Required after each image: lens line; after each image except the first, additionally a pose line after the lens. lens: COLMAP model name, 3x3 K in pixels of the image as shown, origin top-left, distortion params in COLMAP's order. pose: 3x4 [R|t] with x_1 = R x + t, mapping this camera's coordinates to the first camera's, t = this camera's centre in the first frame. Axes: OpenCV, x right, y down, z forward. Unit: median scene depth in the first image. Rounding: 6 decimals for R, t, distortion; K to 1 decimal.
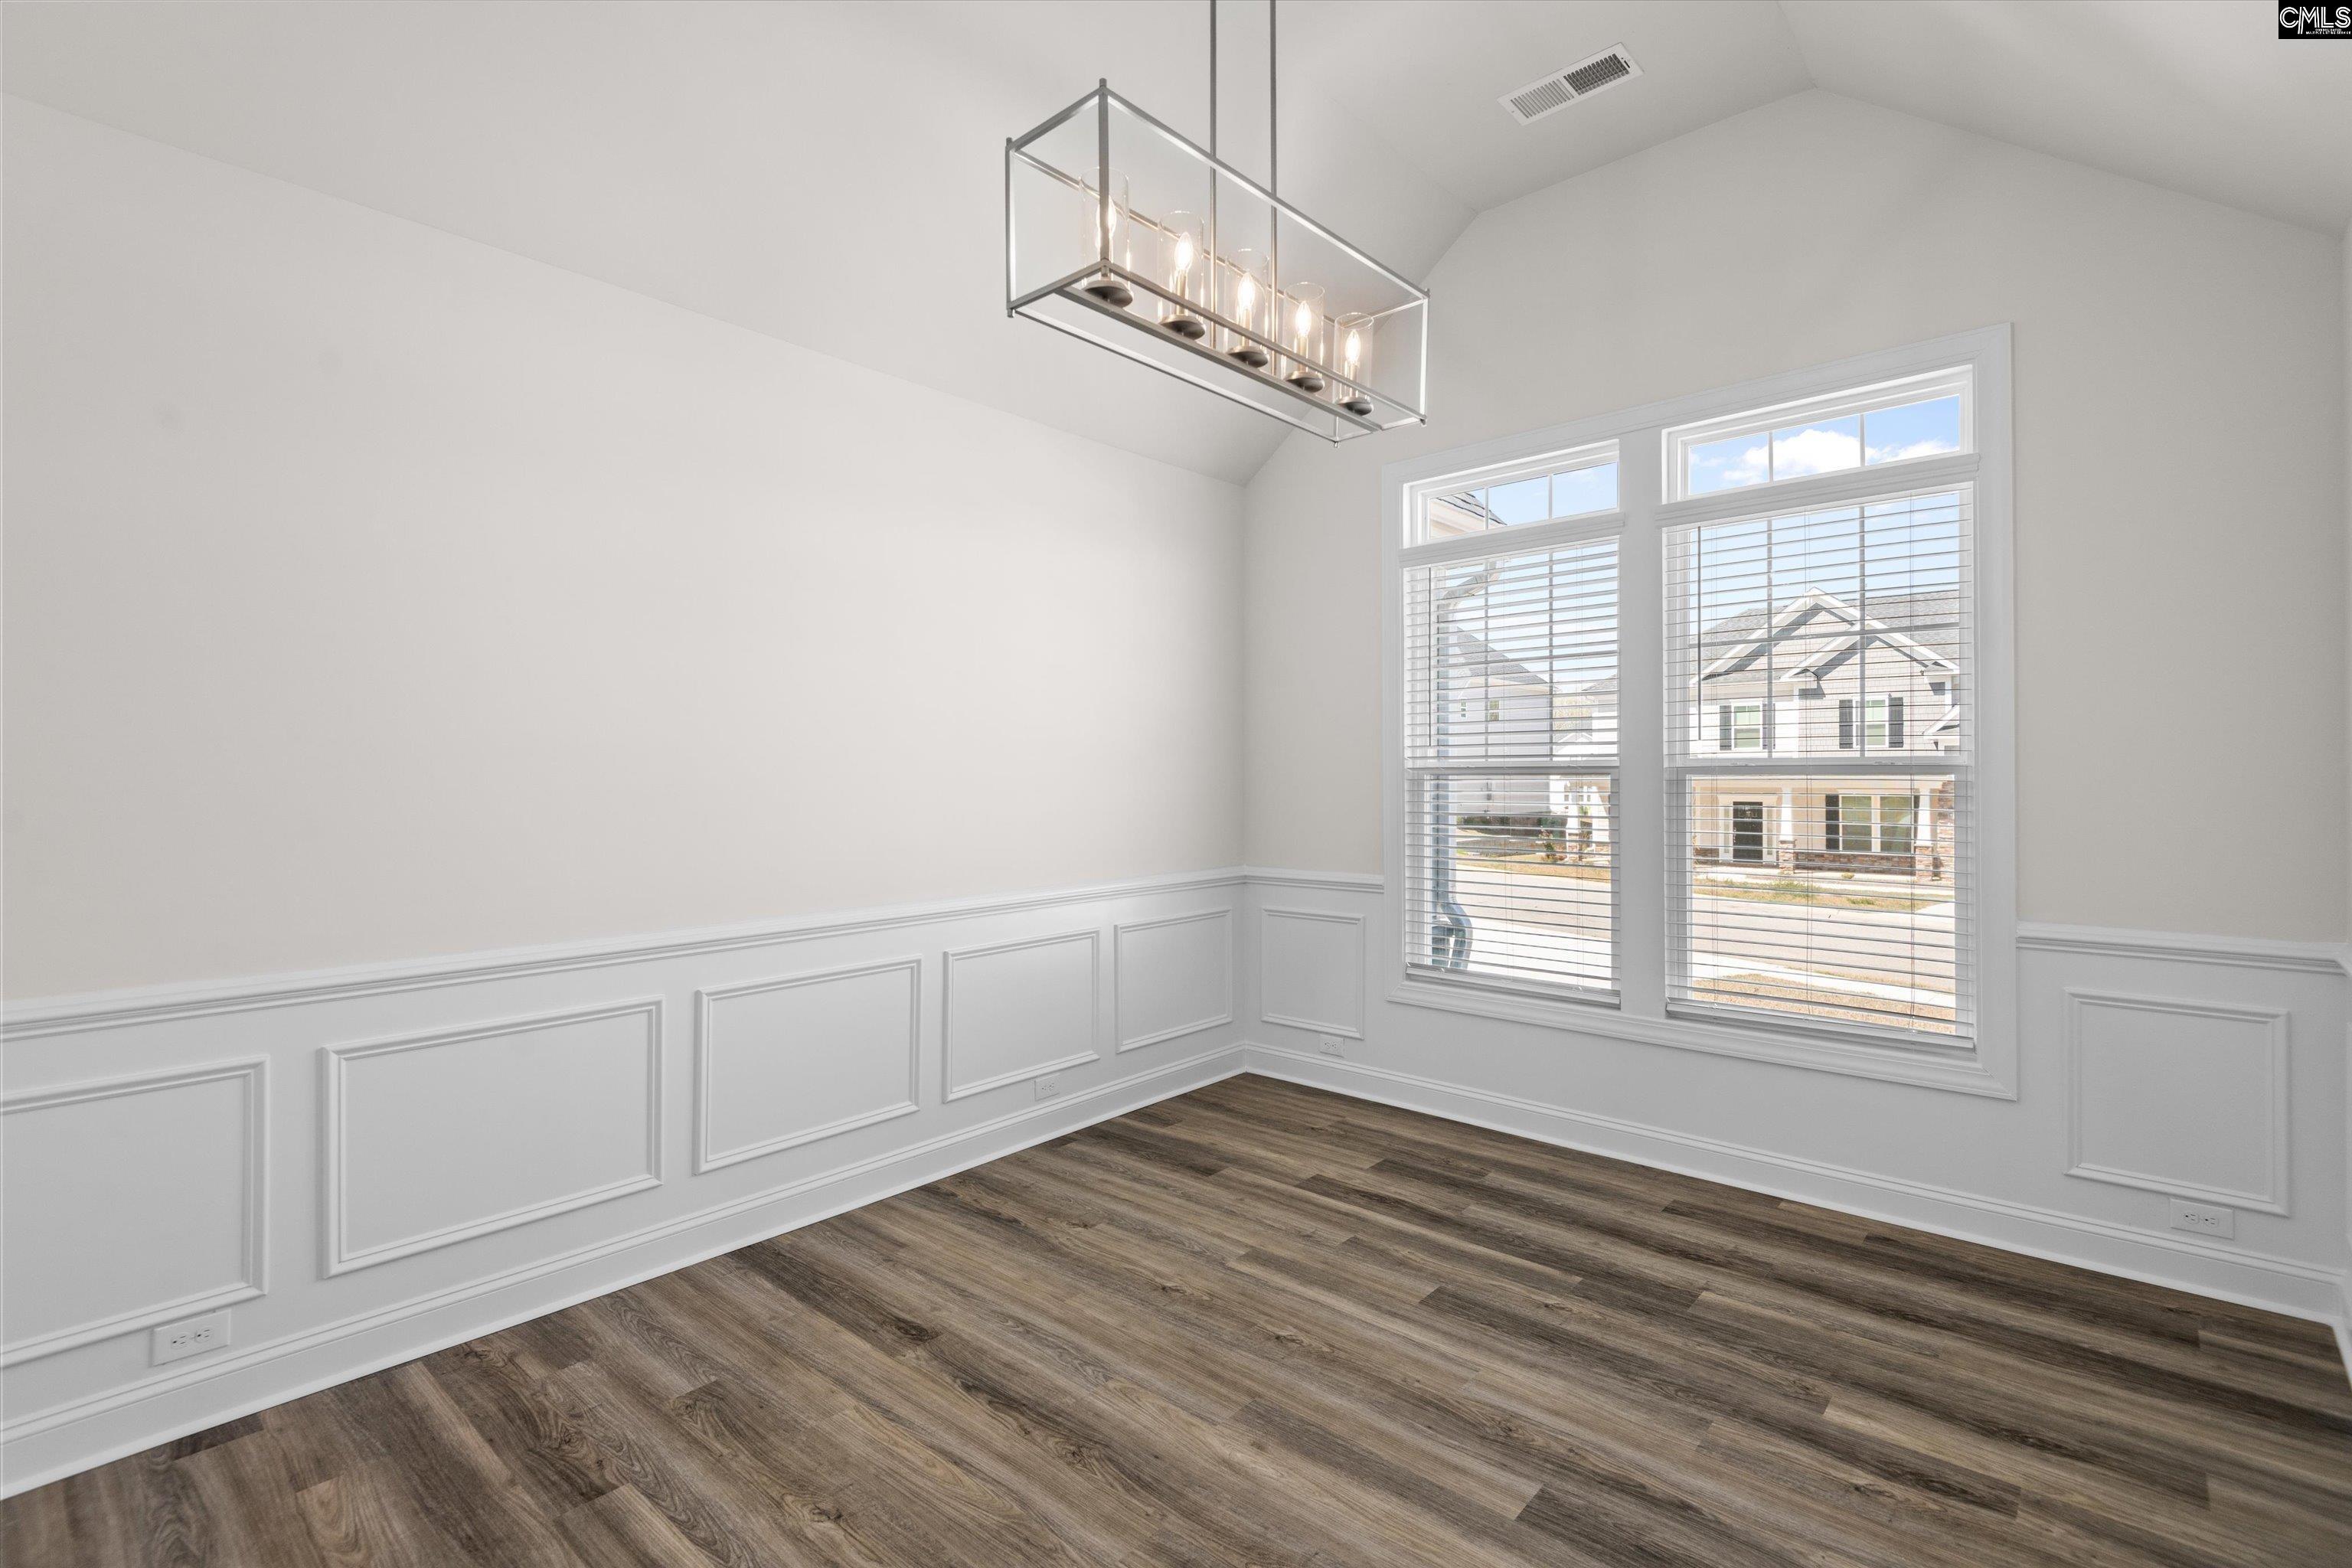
lens RADIAL K [[1073.3, 0, 1167.9], [0, 1073.3, 773.1], [0, 0, 1]] dist [-0.003086, -0.001649]
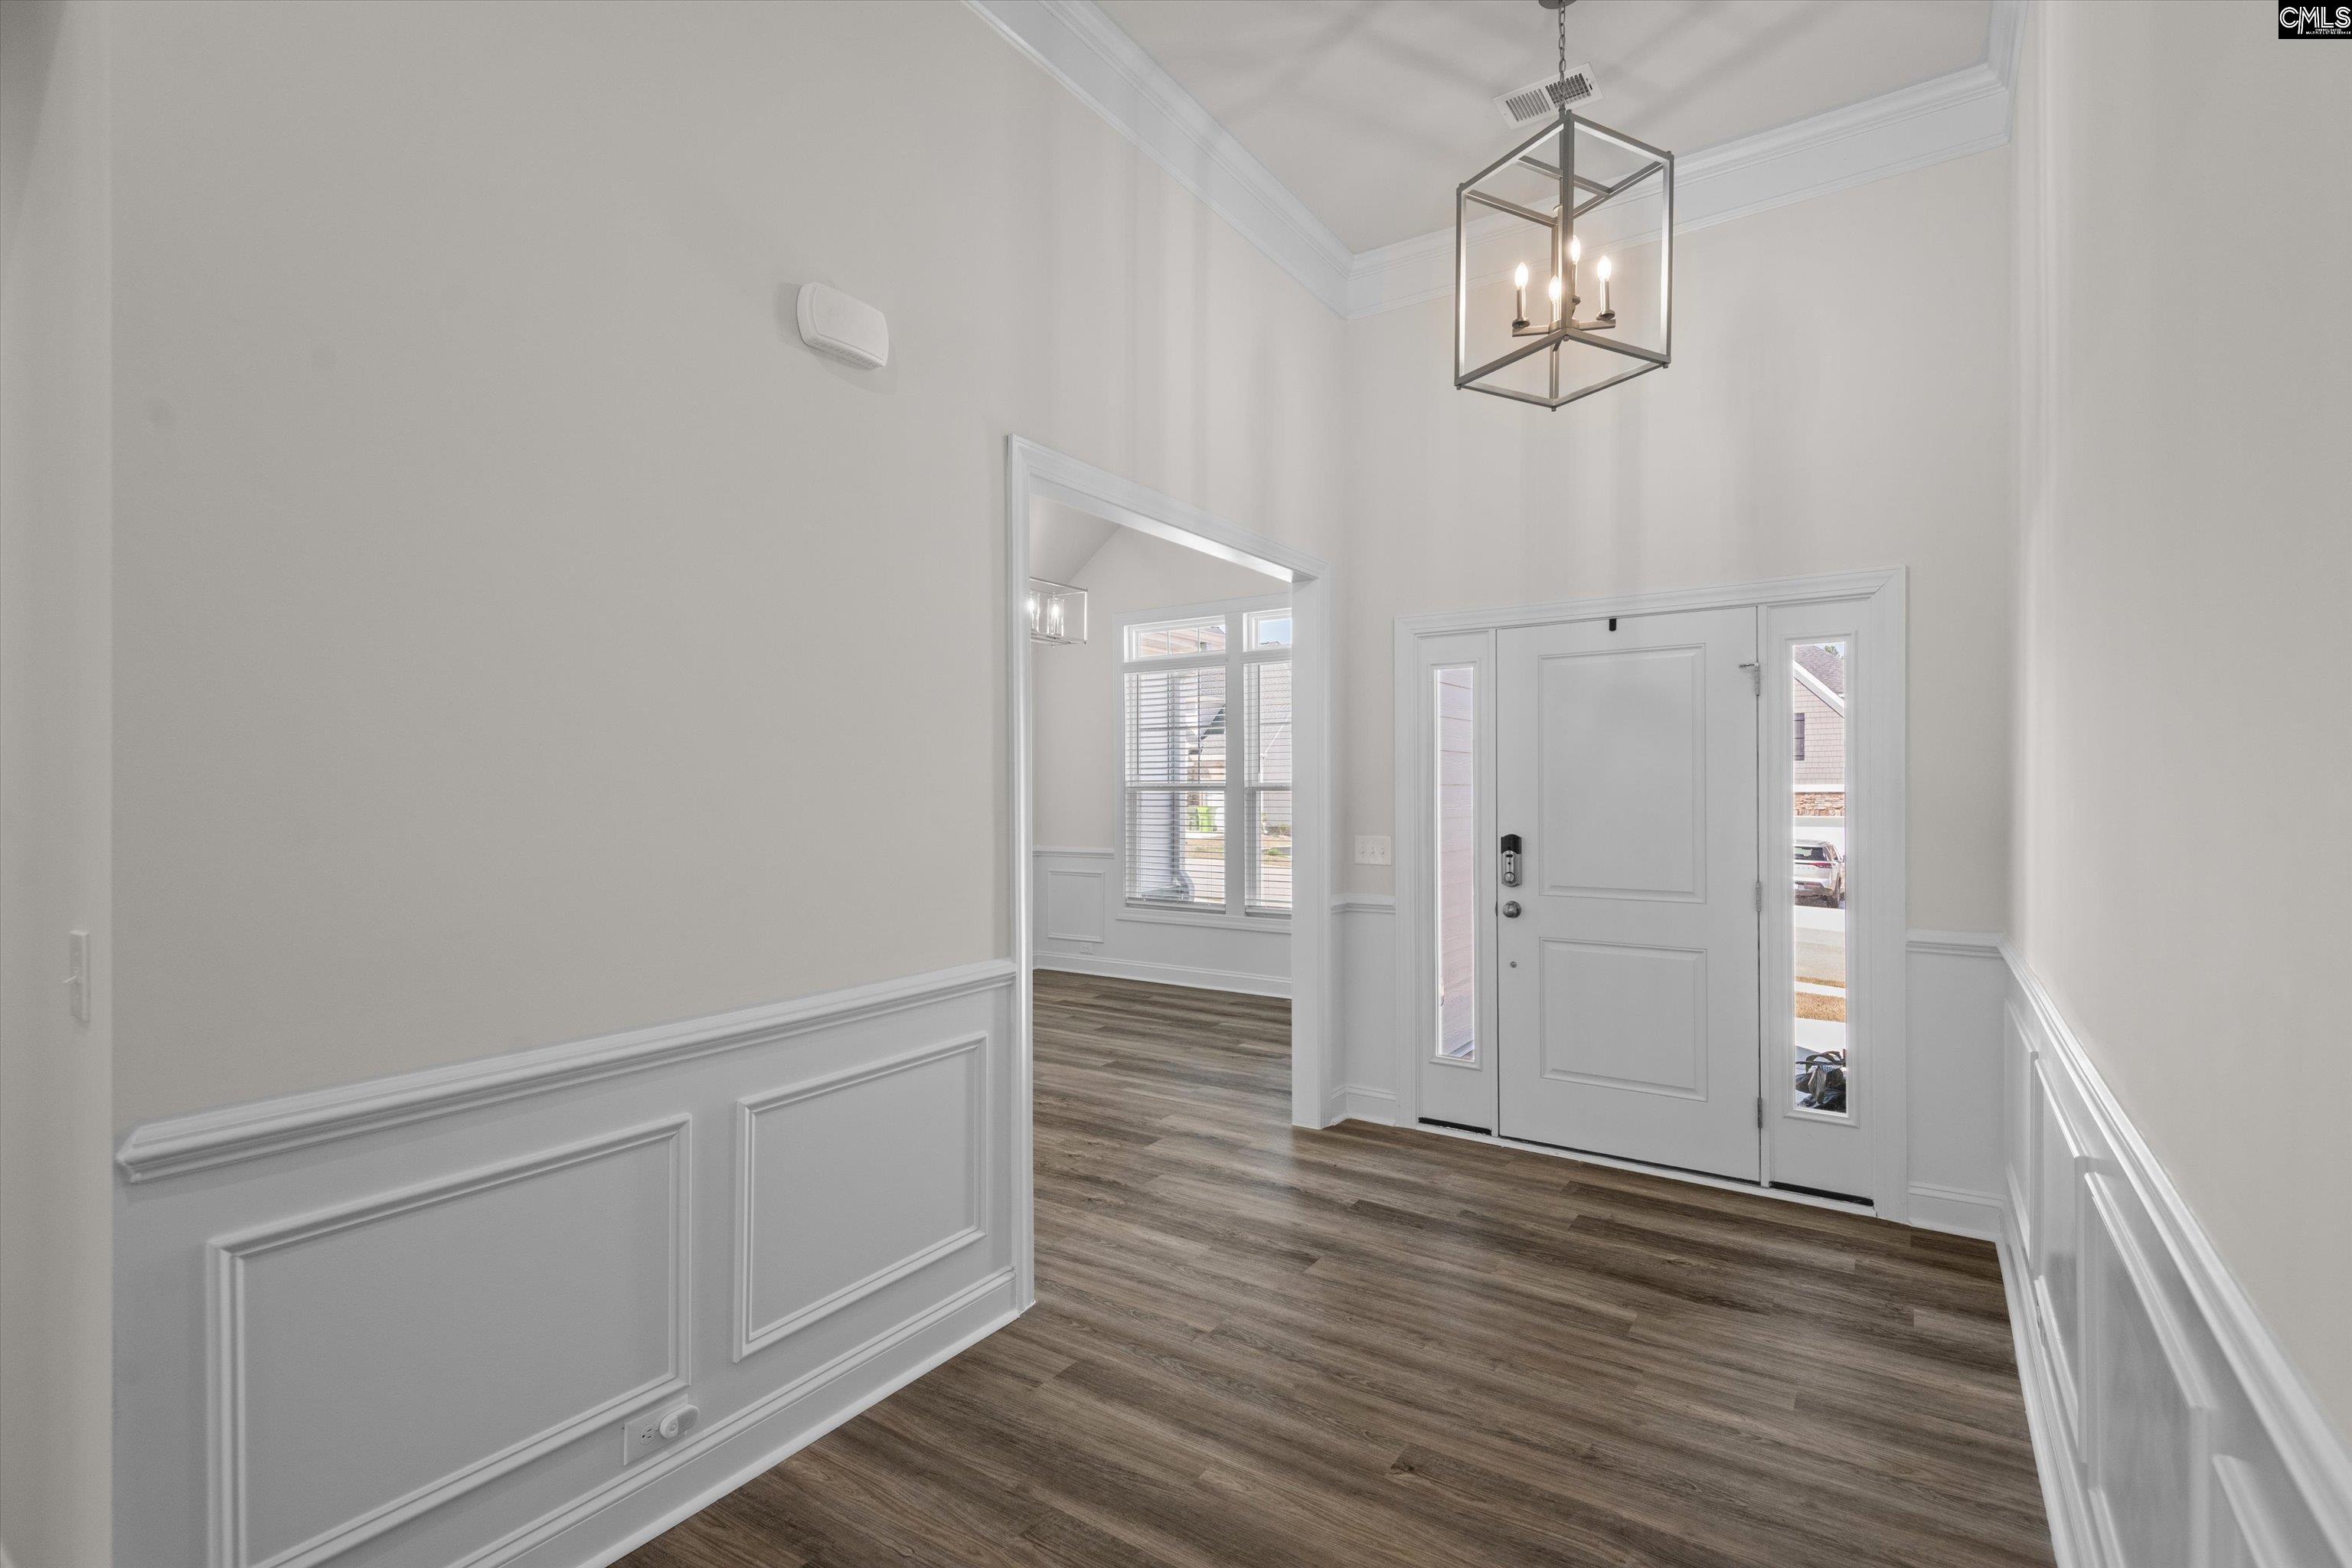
lens RADIAL K [[1055.2, 0, 1176.0], [0, 1055.2, 784.0], [0, 0, 1]] dist [-0.001125, -0.000286]
pose [[0.990274, -0.001468, 0.139126, 0.111557], [0.001980, 0.999992, -0.003537, -0.005682], [-0.139119, 0.003778, 0.990268, -1.323939]]
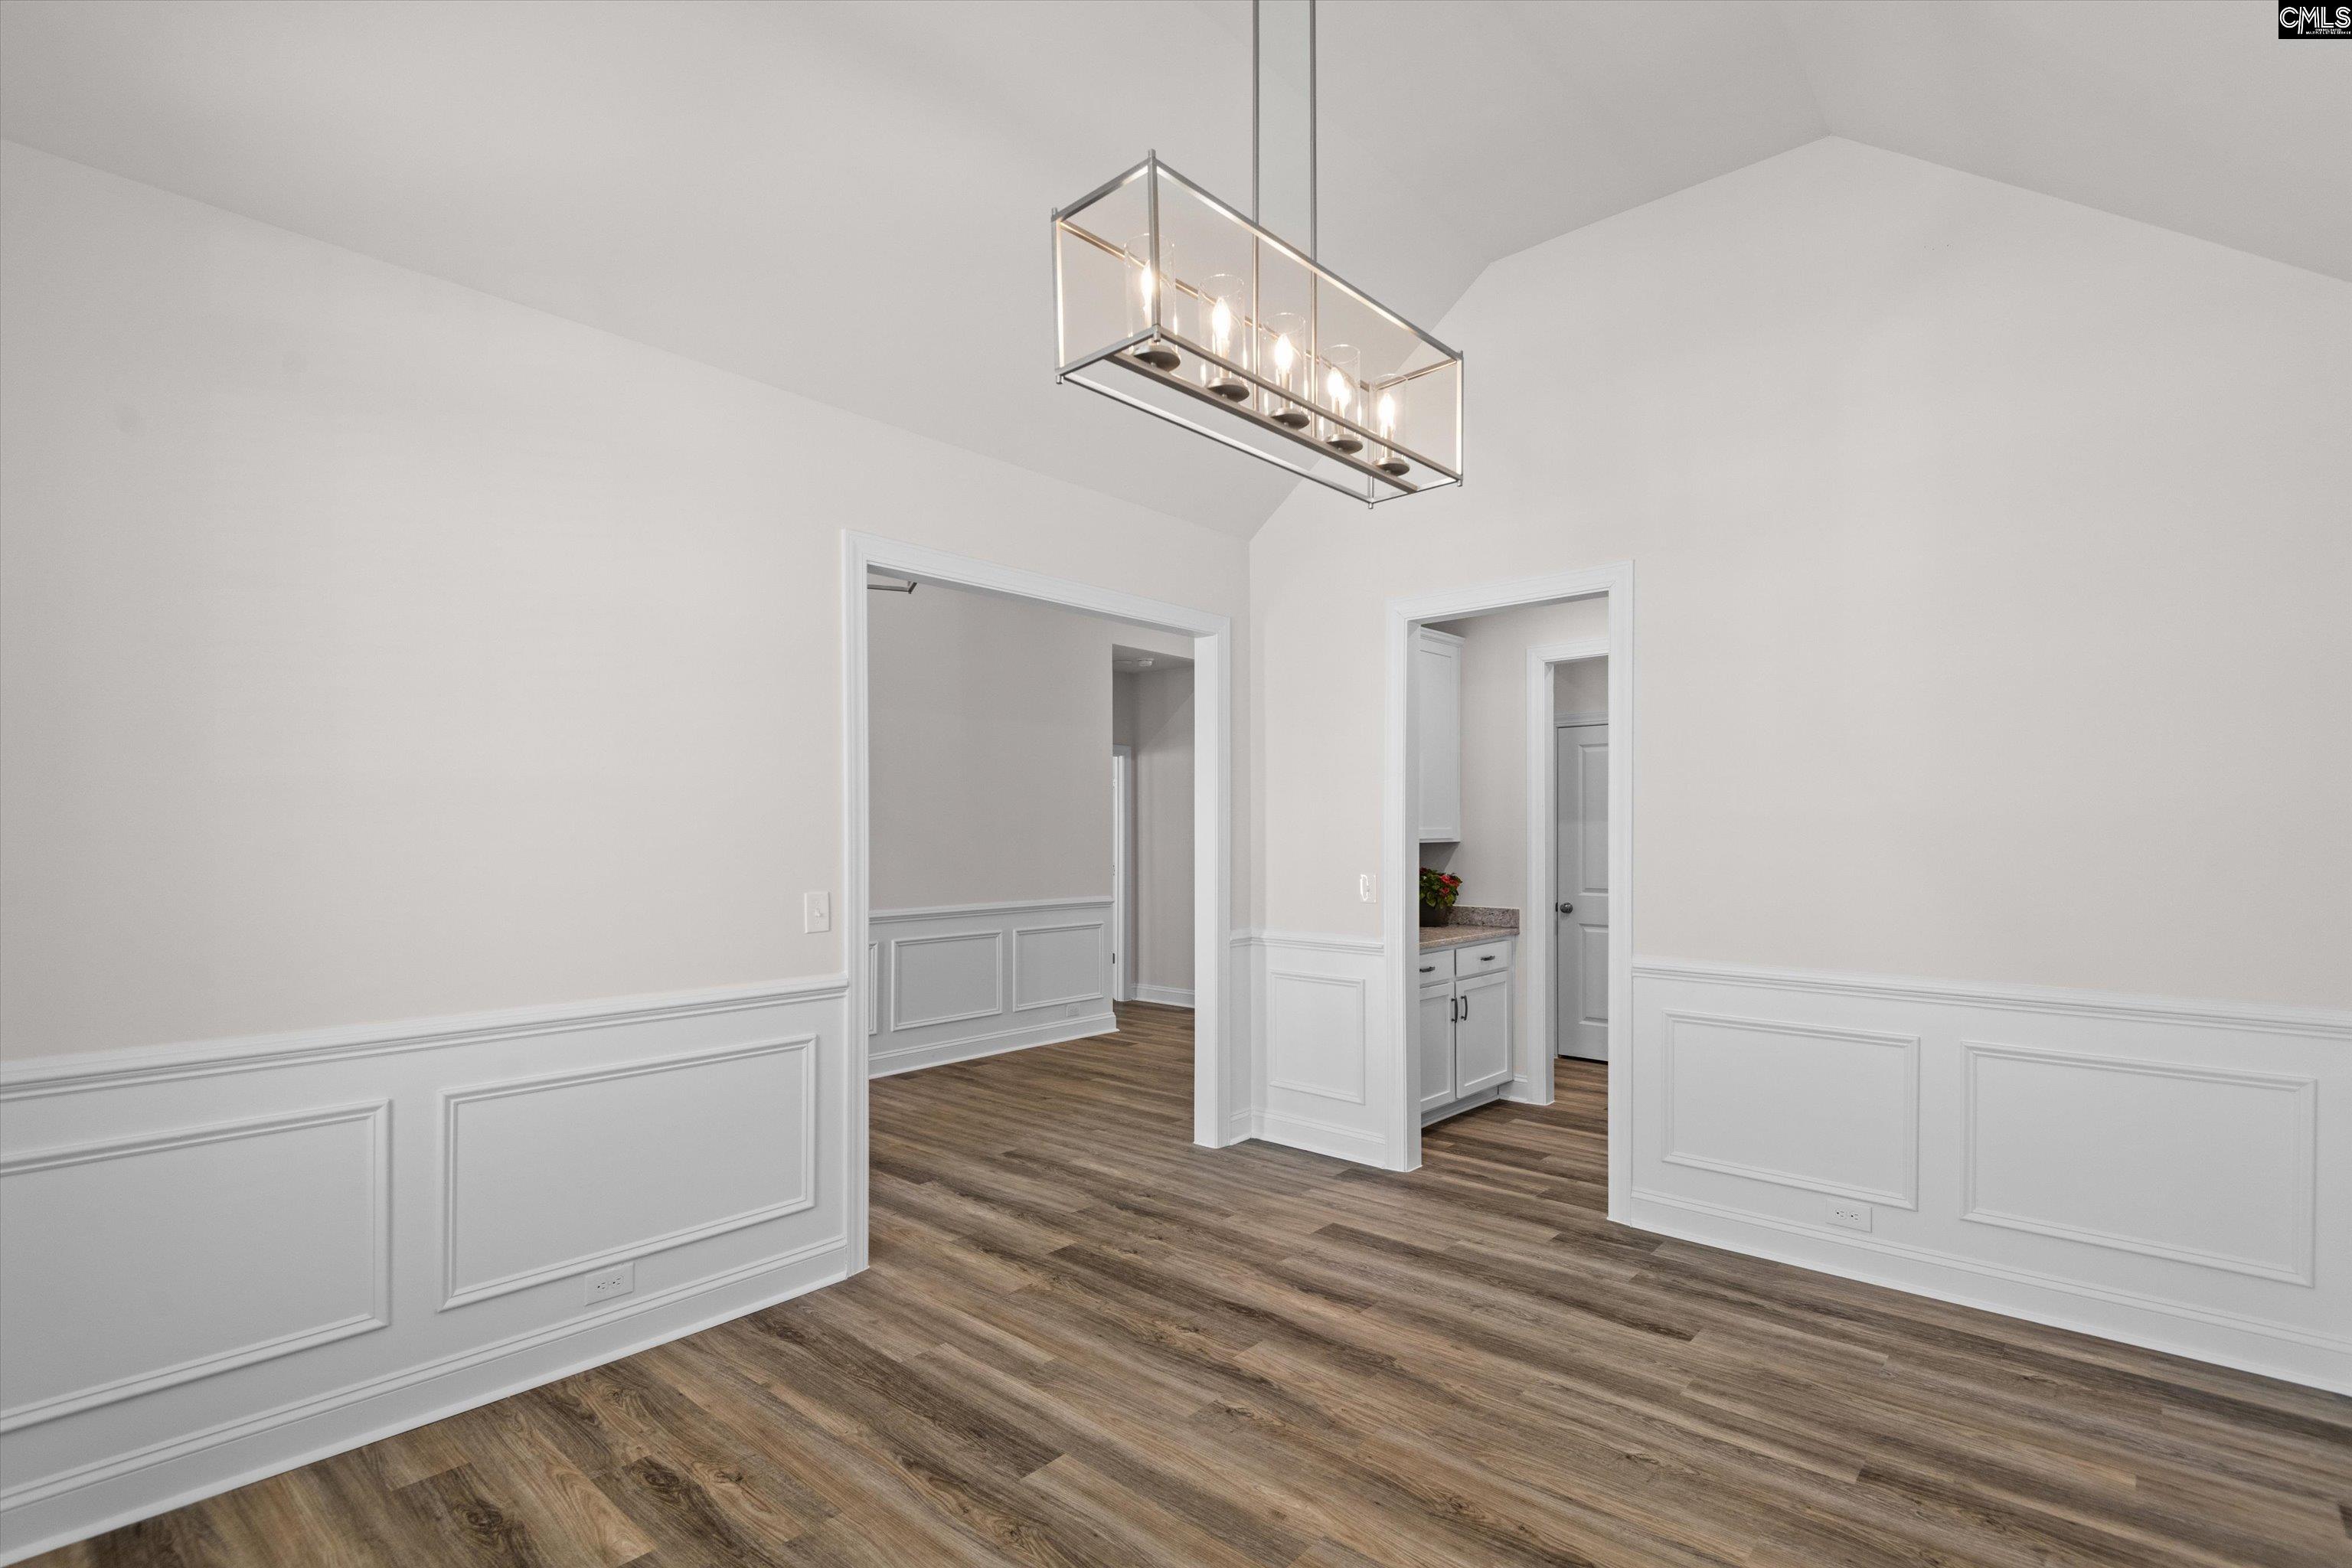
lens RADIAL K [[1121.2, 0, 1191.5], [0, 1121.2, 779.5], [0, 0, 1]] dist [-0.000977, -0.001808]
pose [[-0.999782, 0.001624, -0.020808, 0.162337], [0.002571, 0.998958, -0.045557, -0.001964], [0.020712, -0.045601, -0.998745, 1.811778]]
